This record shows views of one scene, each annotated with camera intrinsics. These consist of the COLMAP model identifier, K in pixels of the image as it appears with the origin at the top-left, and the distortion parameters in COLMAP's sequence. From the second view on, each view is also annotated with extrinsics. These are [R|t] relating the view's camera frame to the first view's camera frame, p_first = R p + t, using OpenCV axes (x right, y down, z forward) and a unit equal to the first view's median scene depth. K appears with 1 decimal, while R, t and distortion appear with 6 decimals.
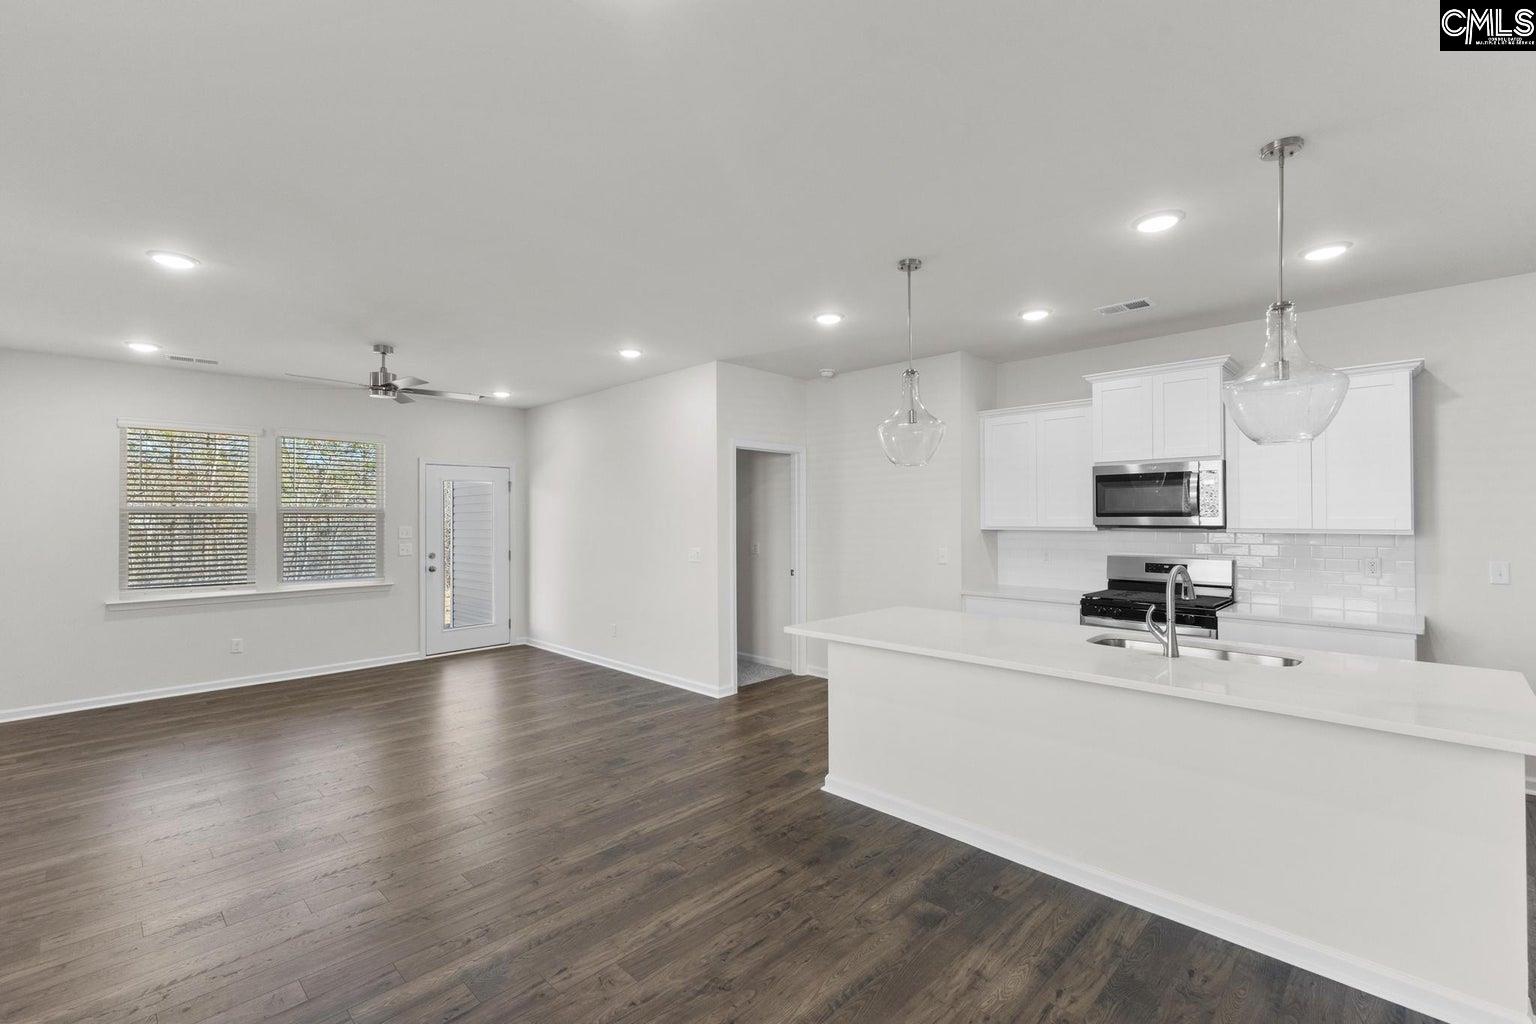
lens RADIAL K [[662.8, 0, 767.9], [0, 662.8, 513.6], [0, 0, 1]] dist [0.010384, -0.000435]
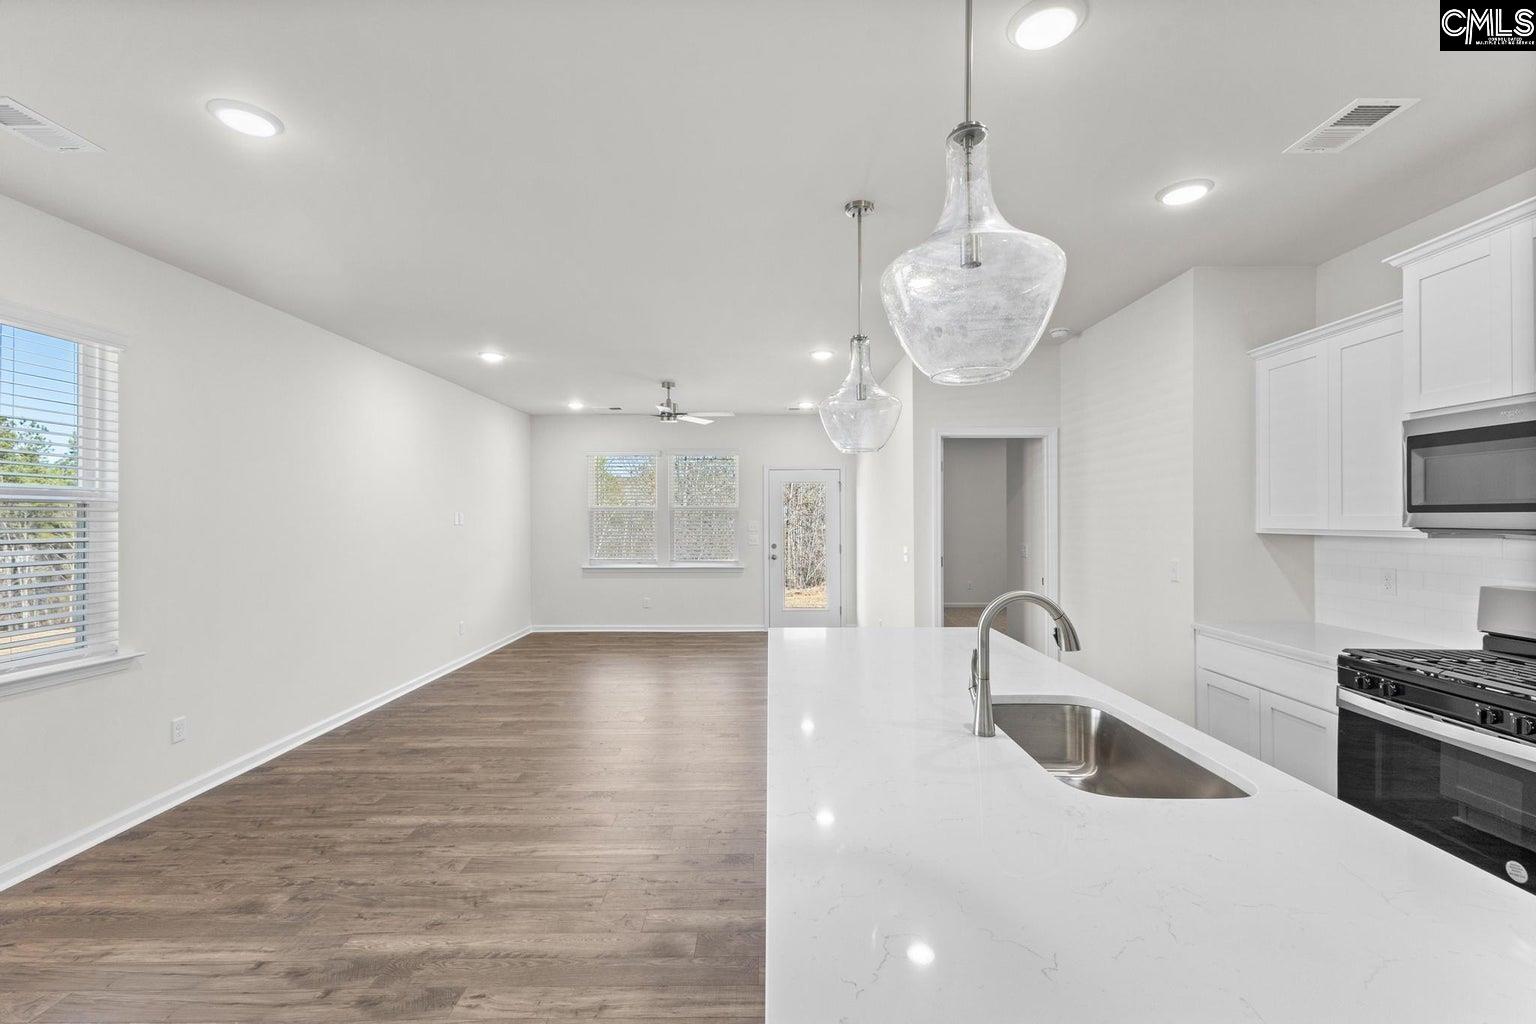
lens RADIAL K [[662.8, 0, 767.9], [0, 662.8, 513.6], [0, 0, 1]] dist [0.010384, -0.000435]
pose [[0.700119, -0.000356, -0.714026, 0.511638], [0.002953, 0.999993, 0.002397, 0.003038], [0.714020, -0.003787, 0.700115, 0.235970]]
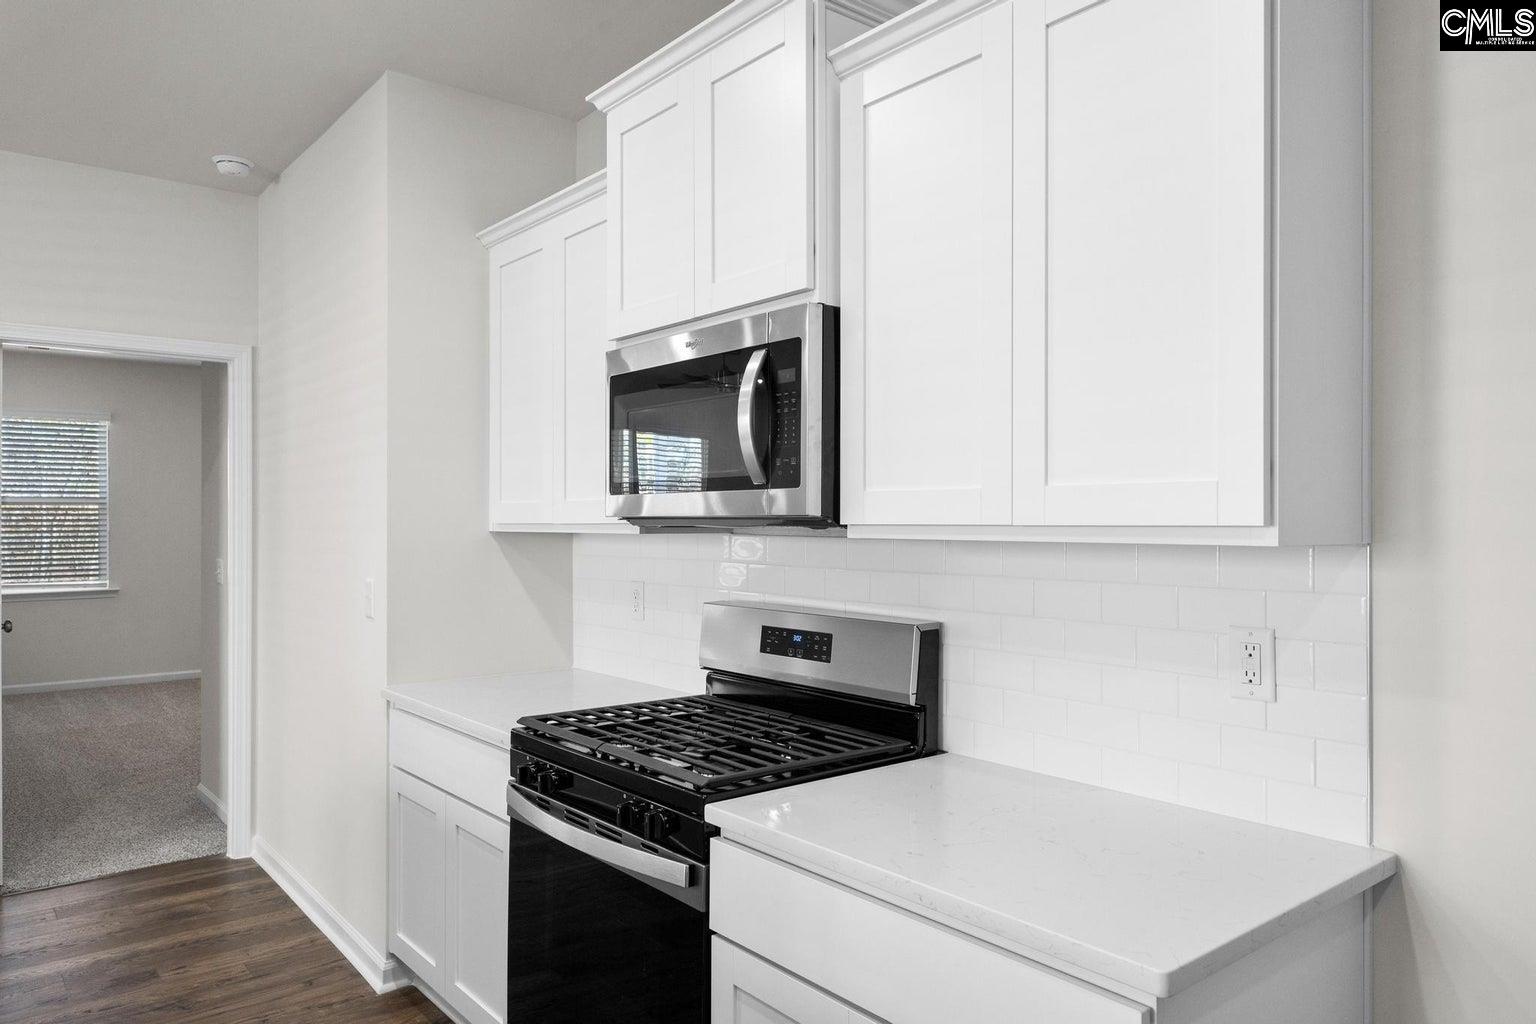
lens RADIAL K [[1036.8, 0, 768.0], [0, 1036.8, 512.0], [0, 0, 1]] dist [-0.000258, -0.001437]
pose [[0.993787, 0.003105, -0.111255, 0.629720], [-0.002998, 0.999995, 0.001132, 0.013507], [0.111258, -0.000792, 0.993791, 0.458847]]
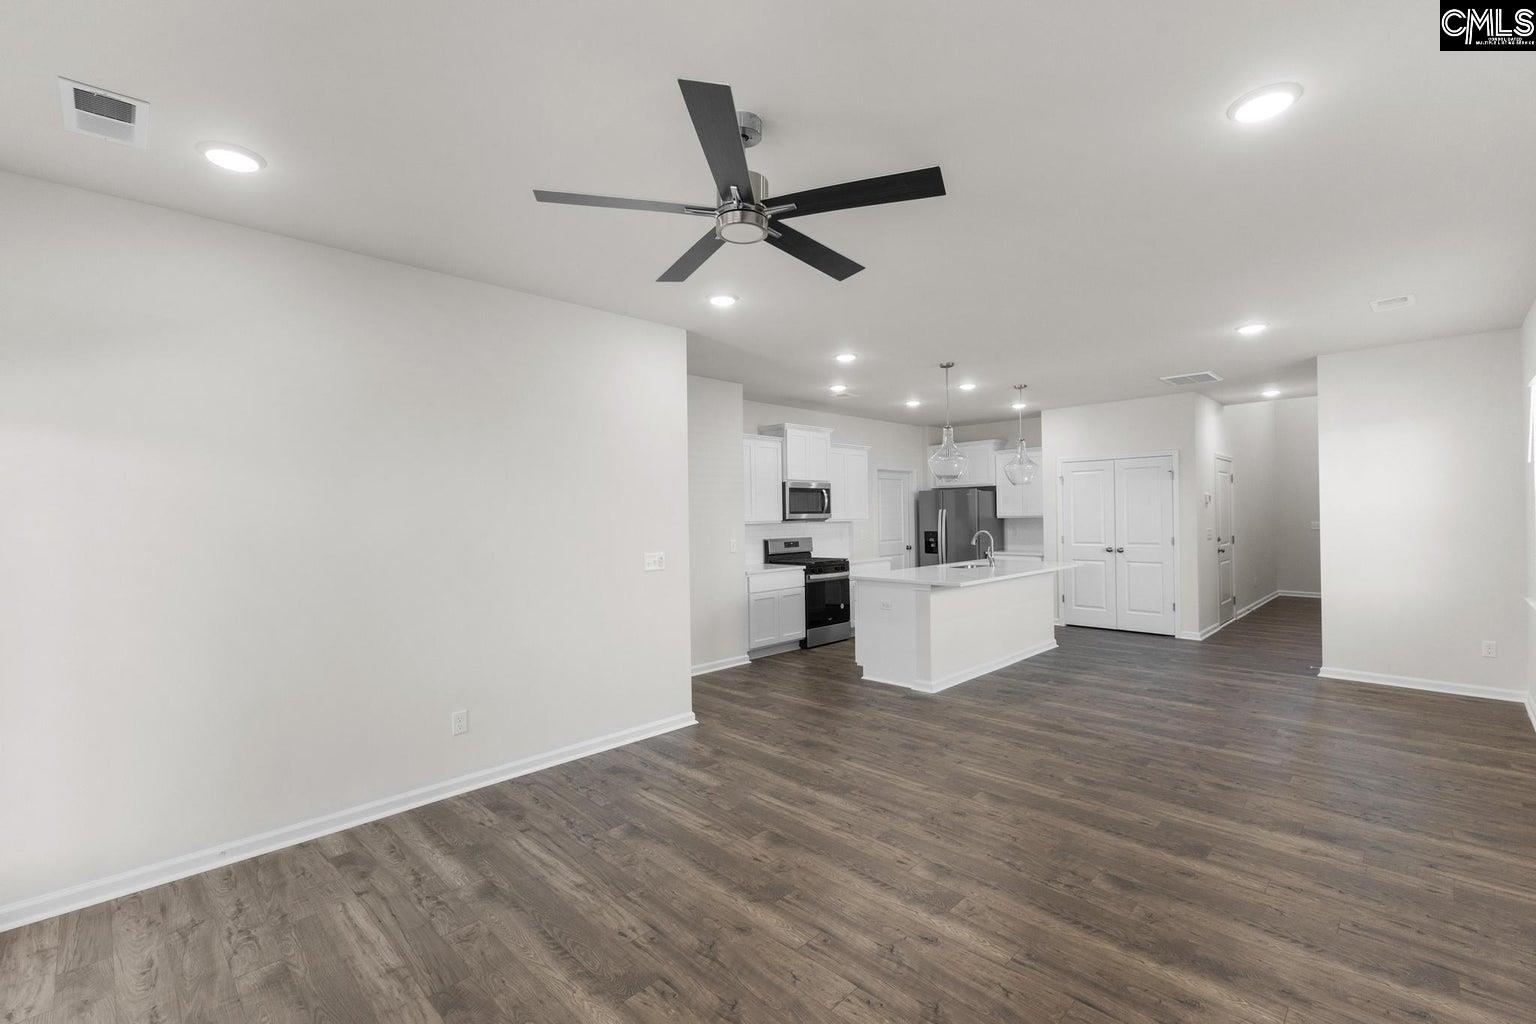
lens RADIAL K [[664.7, 0, 770.9], [0, 664.7, 514.8], [0, 0, 1]] dist [0.008764, -0.000804]
pose [[0.003393, 0.007353, 0.999967, -1.072548], [0.005983, 0.999955, -0.007373, 0.018369], [-0.999976, 0.006008, 0.003349, 1.029555]]
